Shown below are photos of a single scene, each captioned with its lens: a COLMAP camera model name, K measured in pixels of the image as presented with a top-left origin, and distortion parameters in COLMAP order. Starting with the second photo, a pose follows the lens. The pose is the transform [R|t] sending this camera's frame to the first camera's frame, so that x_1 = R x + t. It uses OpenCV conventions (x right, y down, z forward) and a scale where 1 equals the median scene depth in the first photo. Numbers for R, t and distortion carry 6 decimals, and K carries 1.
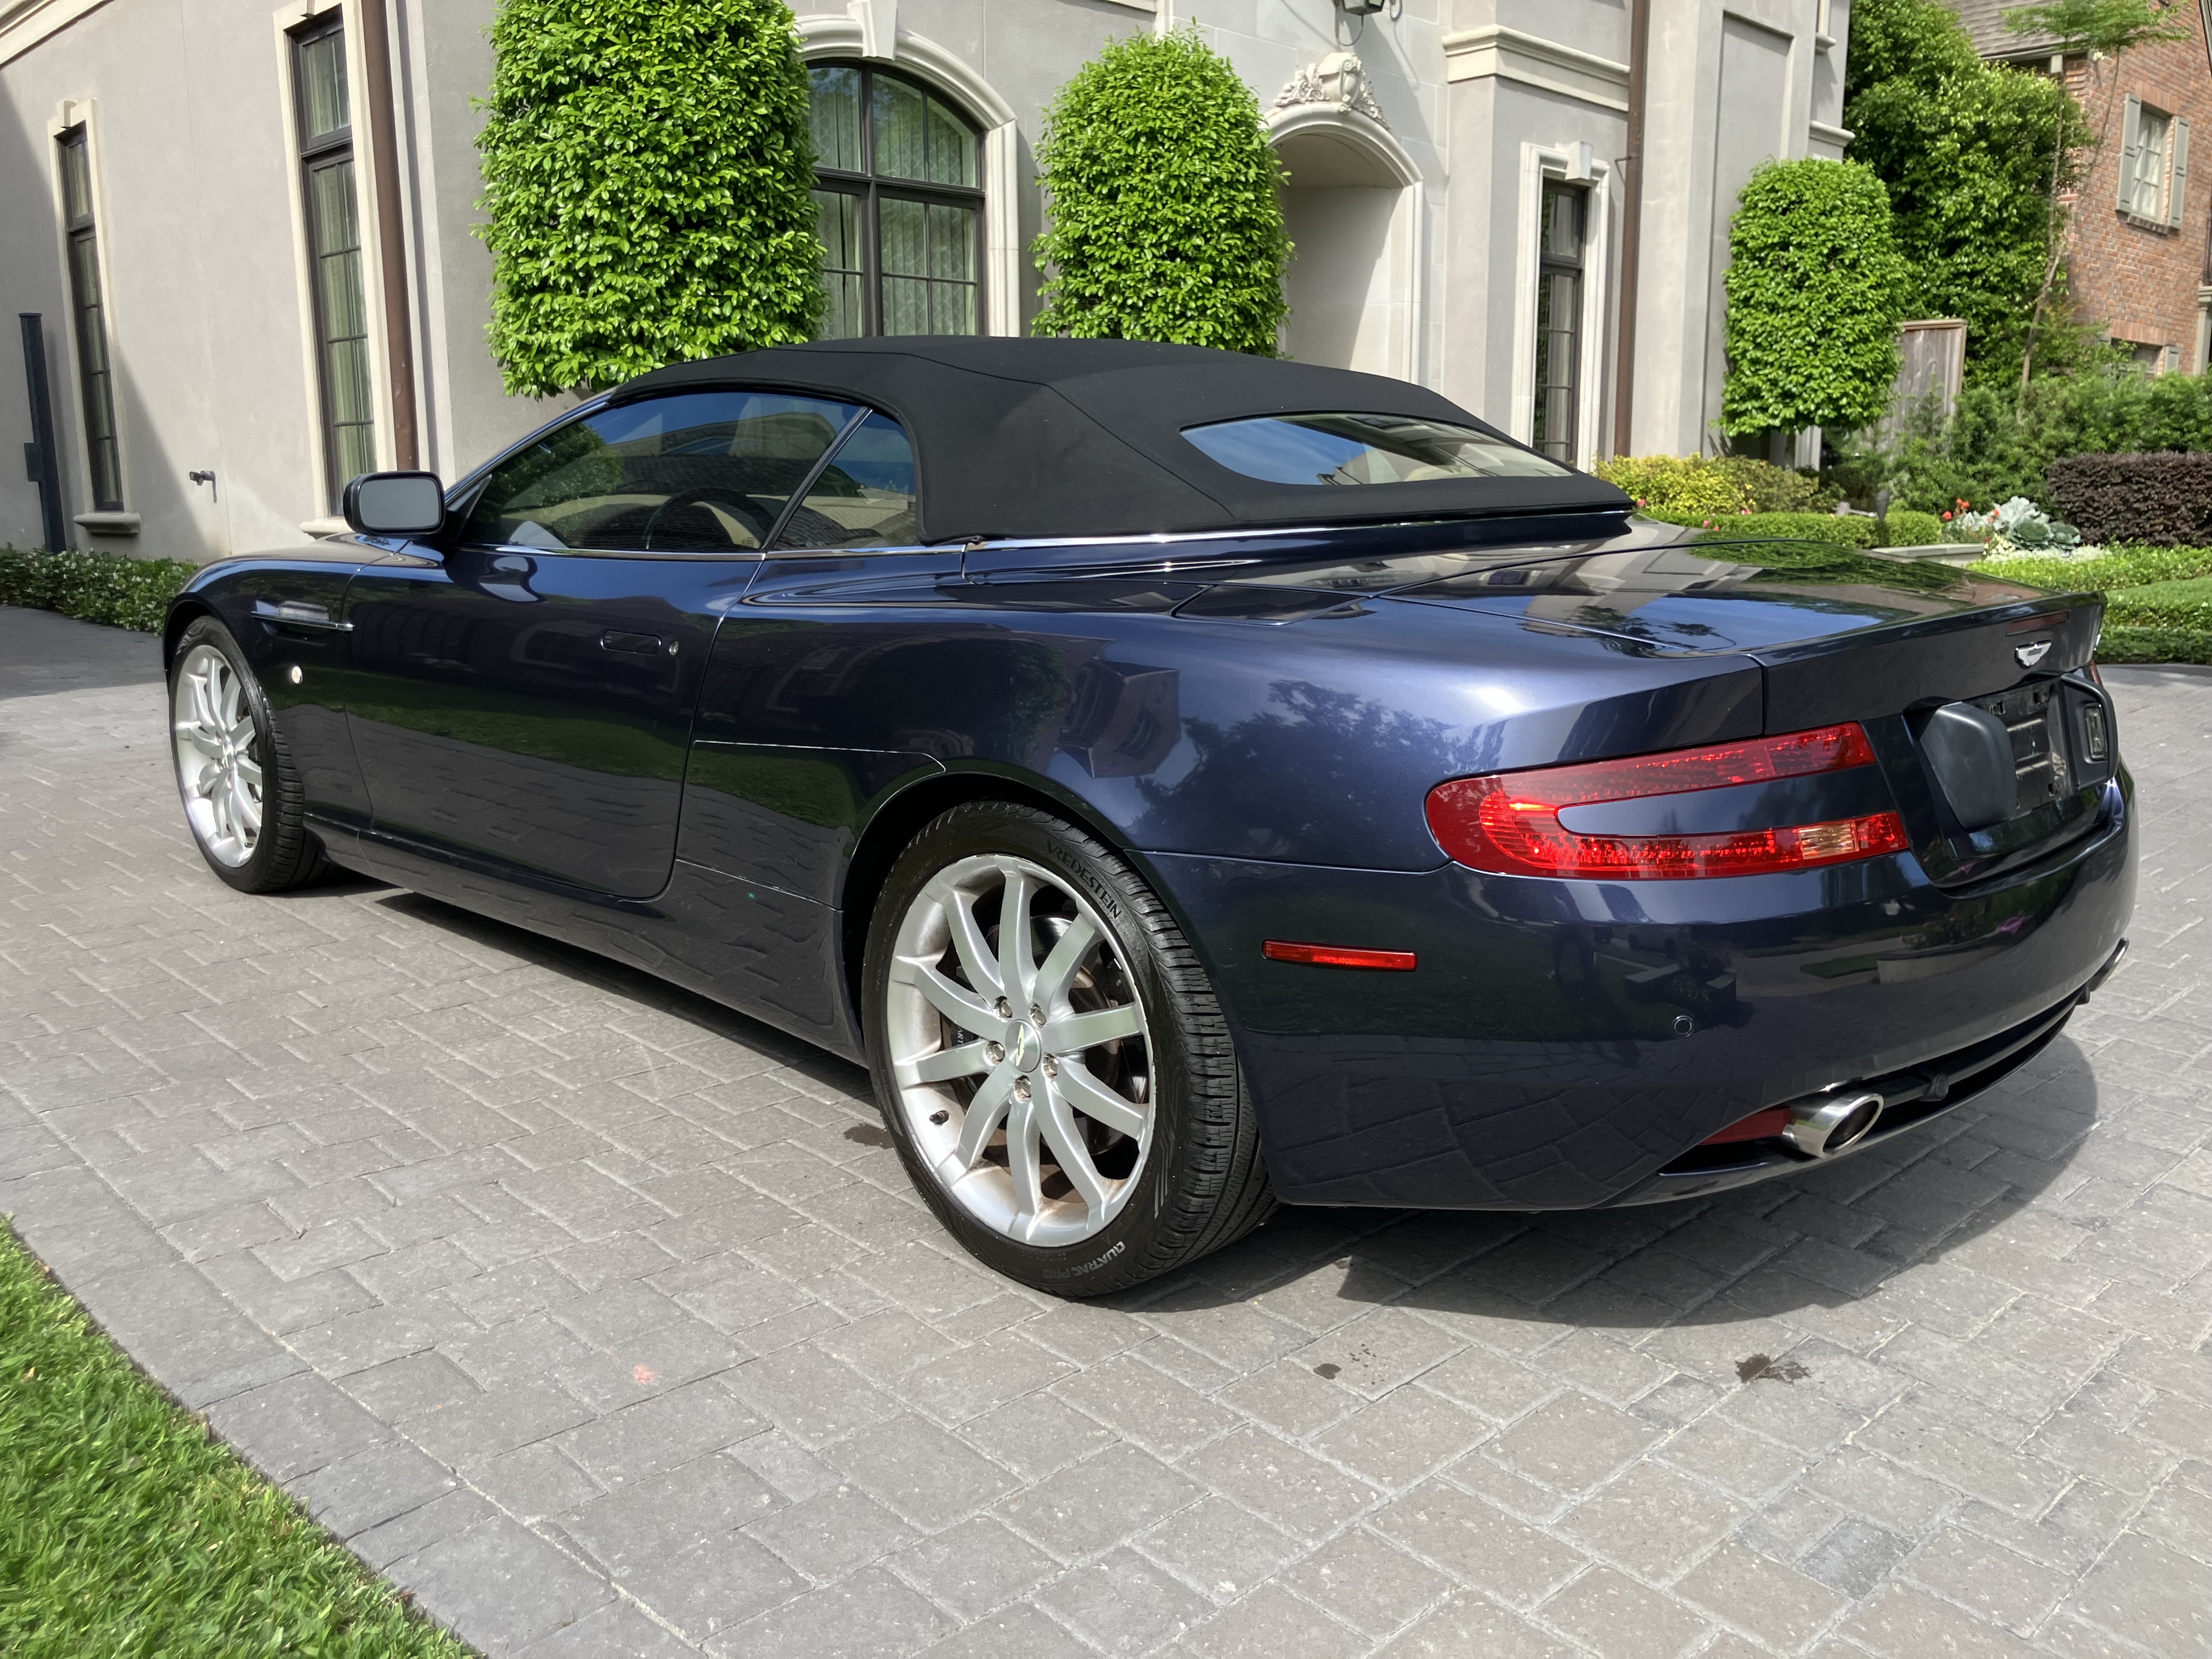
lens RADIAL K [[1818.5, 0, 1107.7], [0, 1818.5, 847.8], [0, 0, 1]] dist [-0.015852, 0.049428]
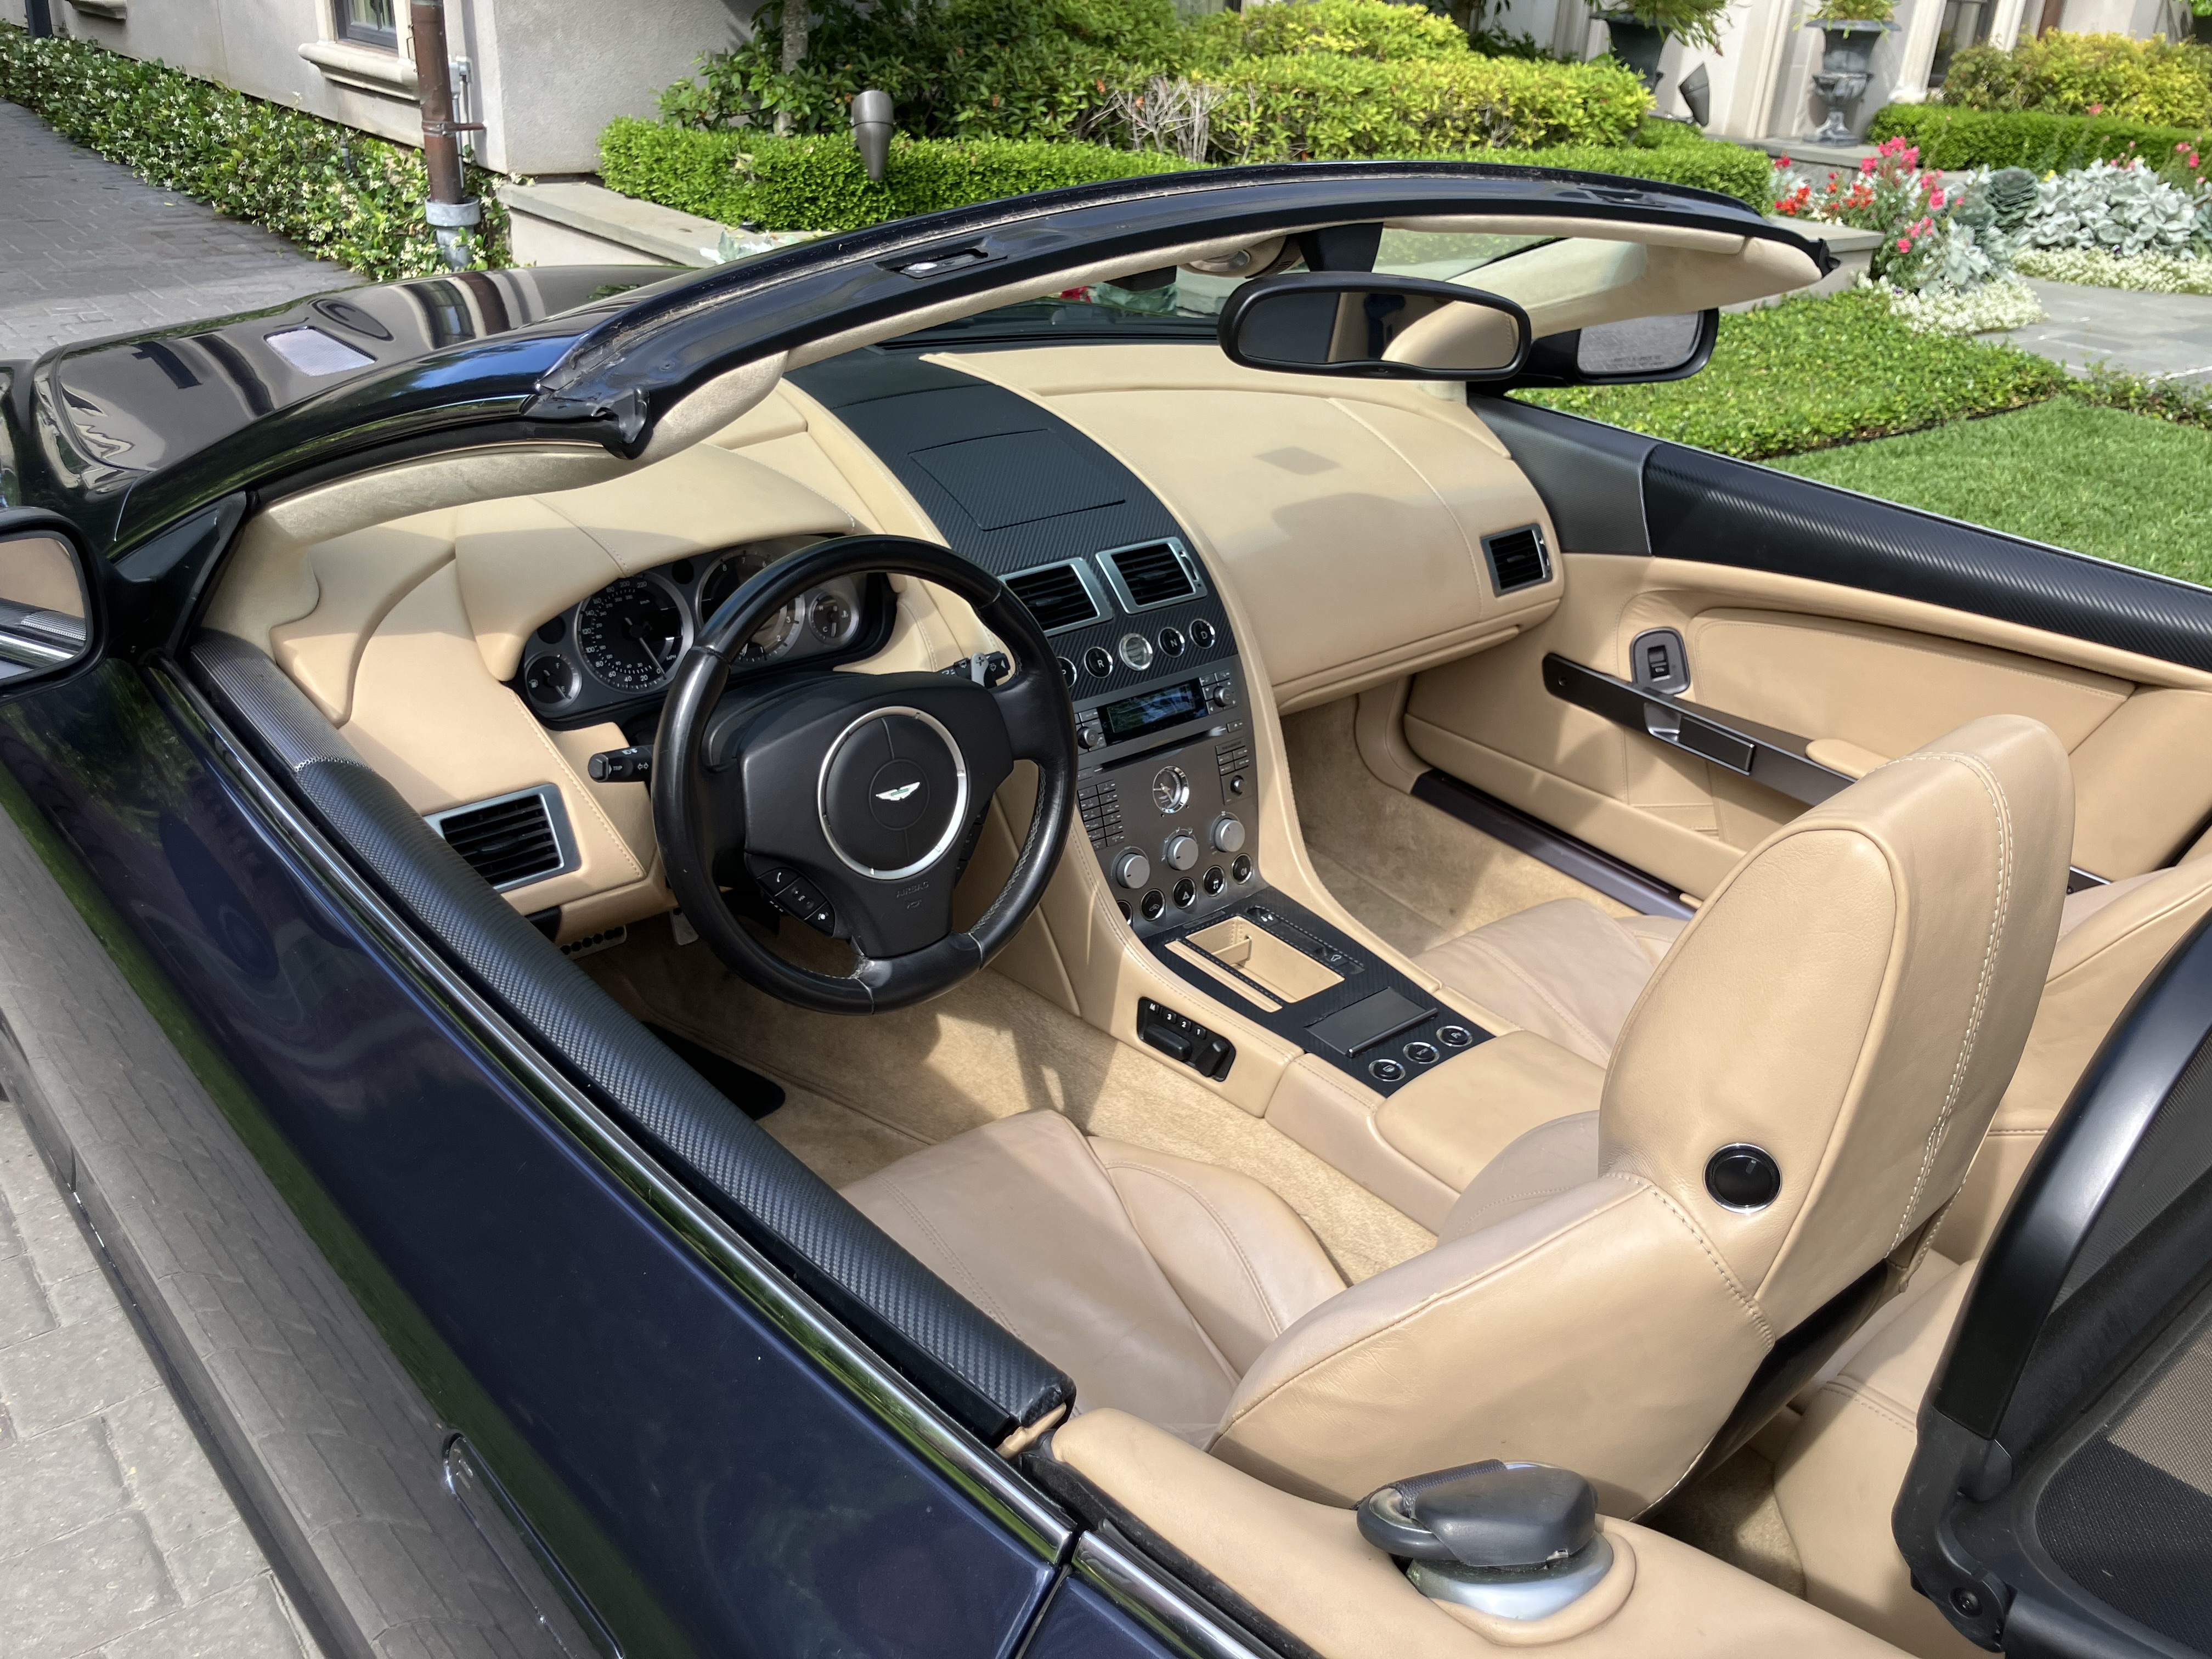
lens RADIAL K [[1859.8, 0, 1091.8], [0, 1859.8, 800.9], [0, 0, 1]] dist [0.046343, -0.089843]
pose [[0.993997, 0.093533, -0.056761, -0.055157], [-0.077564, 0.968324, 0.237344, -0.086136], [0.077162, -0.231516, 0.969766, 0.218509]]
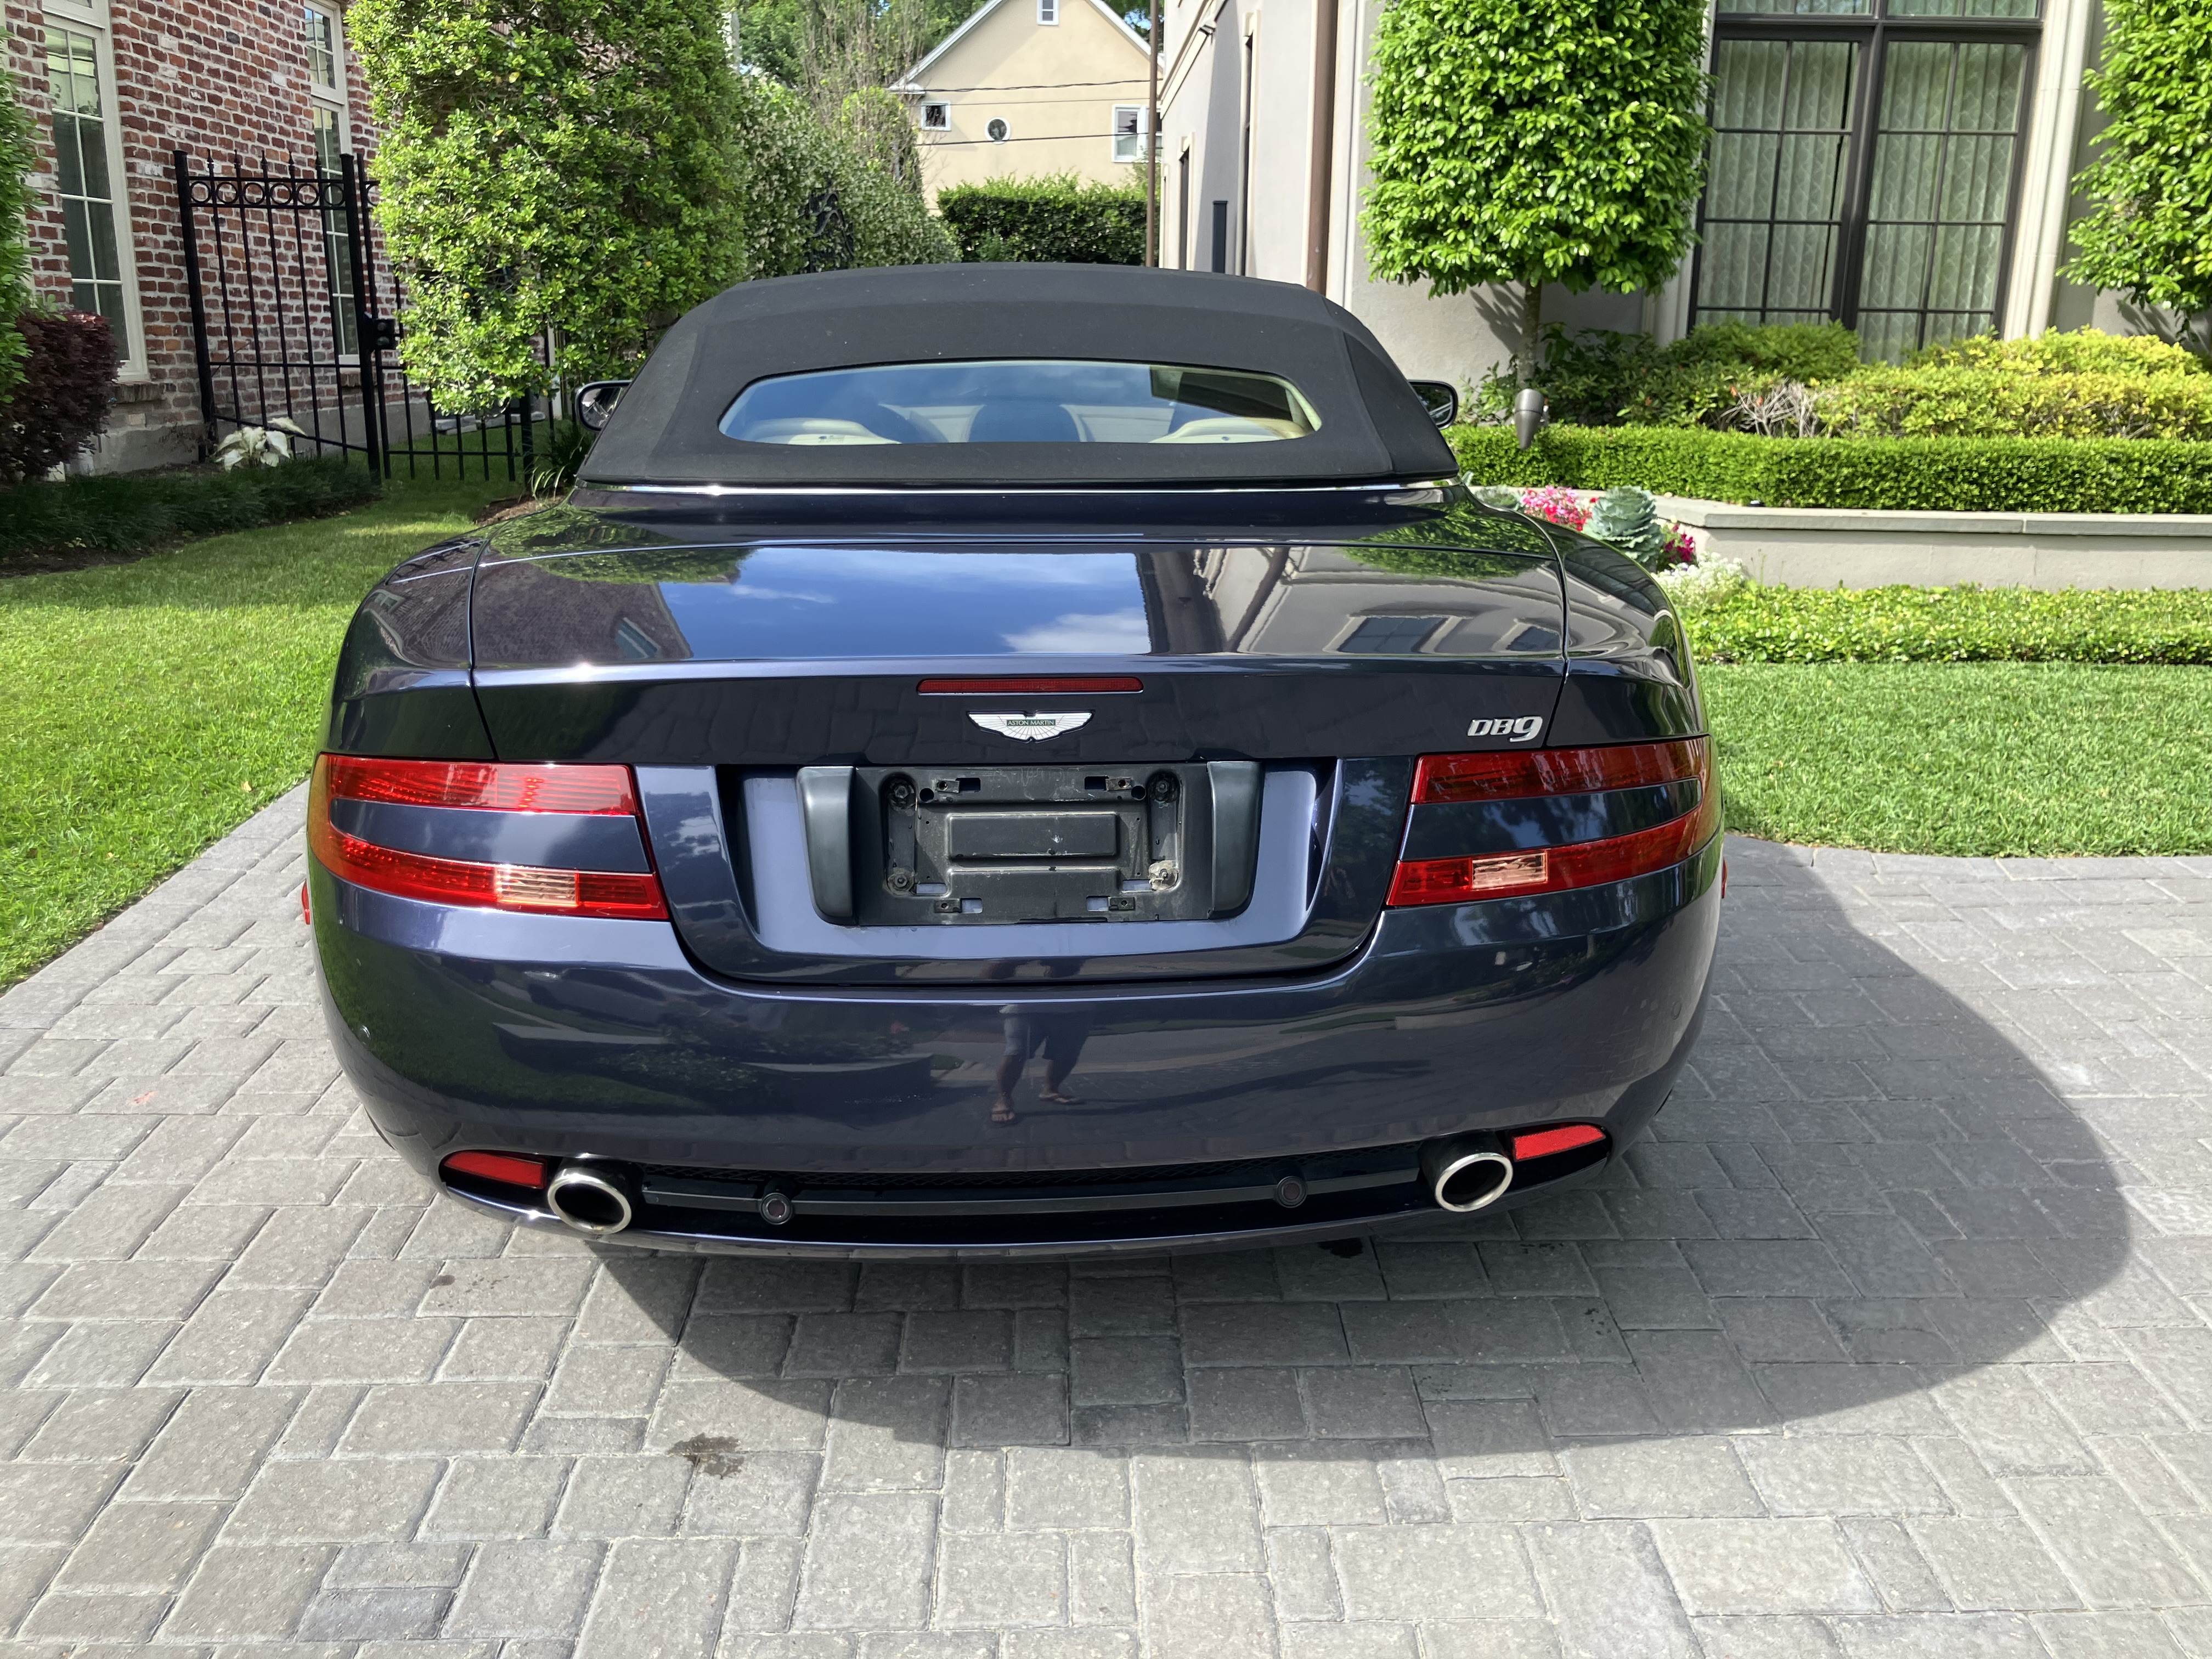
lens RADIAL K [[1843.0, 0, 1144.3], [0, 1843.0, 830.3], [0, 0, 1]] dist [-0.014080, 0.003486]
pose [[0.745671, 0.189880, -0.638686, 0.247041], [-0.145335, 0.981806, 0.122209, -0.040995], [0.650271, 0.001696, 0.759701, 0.096741]]
